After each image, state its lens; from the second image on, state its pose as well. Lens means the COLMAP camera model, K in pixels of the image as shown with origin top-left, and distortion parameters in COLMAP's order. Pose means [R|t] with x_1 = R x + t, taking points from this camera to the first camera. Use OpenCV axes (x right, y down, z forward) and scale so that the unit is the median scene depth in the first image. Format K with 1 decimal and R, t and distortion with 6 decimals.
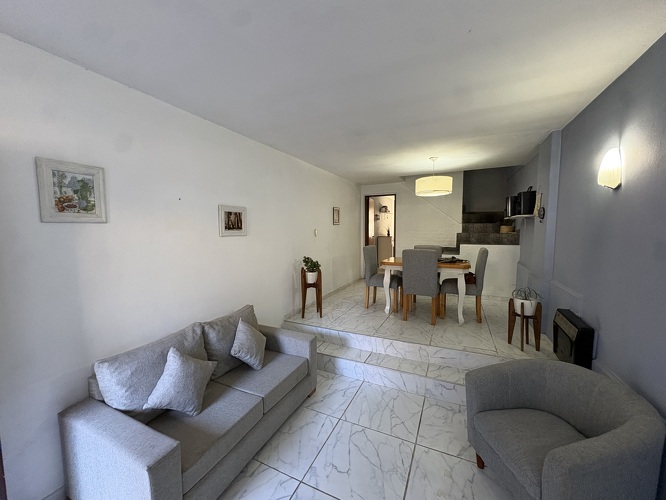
lens RADIAL K [[265.3, 0, 333.0], [0, 265.3, 250.0], [0, 0, 1]] dist [0.000808, 0.000116]
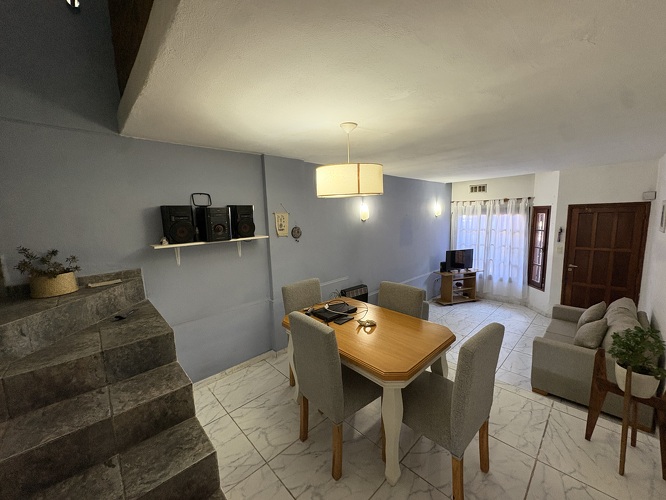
lens RADIAL K [[265.3, 0, 333.0], [0, 265.3, 250.0], [0, 0, 1]] dist [0.000808, 0.000116]
pose [[-0.930463, -0.009666, 0.366258, 0.268423], [0.071193, 0.975829, 0.206616, -0.280459], [-0.359403, 0.218324, -0.907284, 1.922640]]
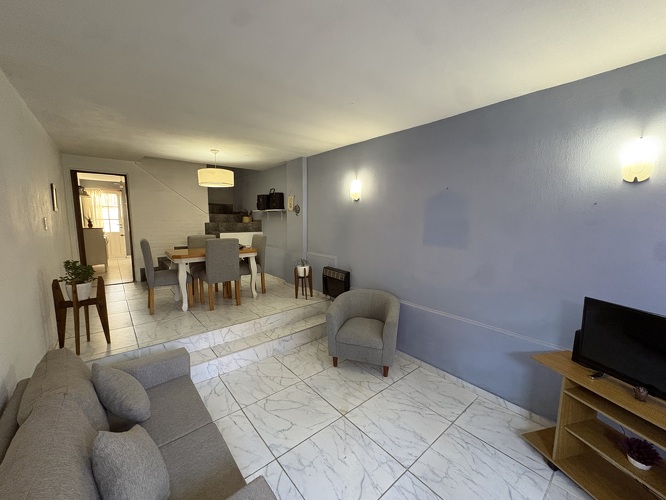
lens RADIAL K [[265.3, 0, 333.0], [0, 265.3, 250.0], [0, 0, 1]] dist [0.000808, 0.000116]
pose [[0.411818, -0.098474, 0.905930, -0.520597], [0.062124, 0.994865, 0.079901, -0.016364], [-0.909146, 0.023375, 0.415821, 0.191502]]
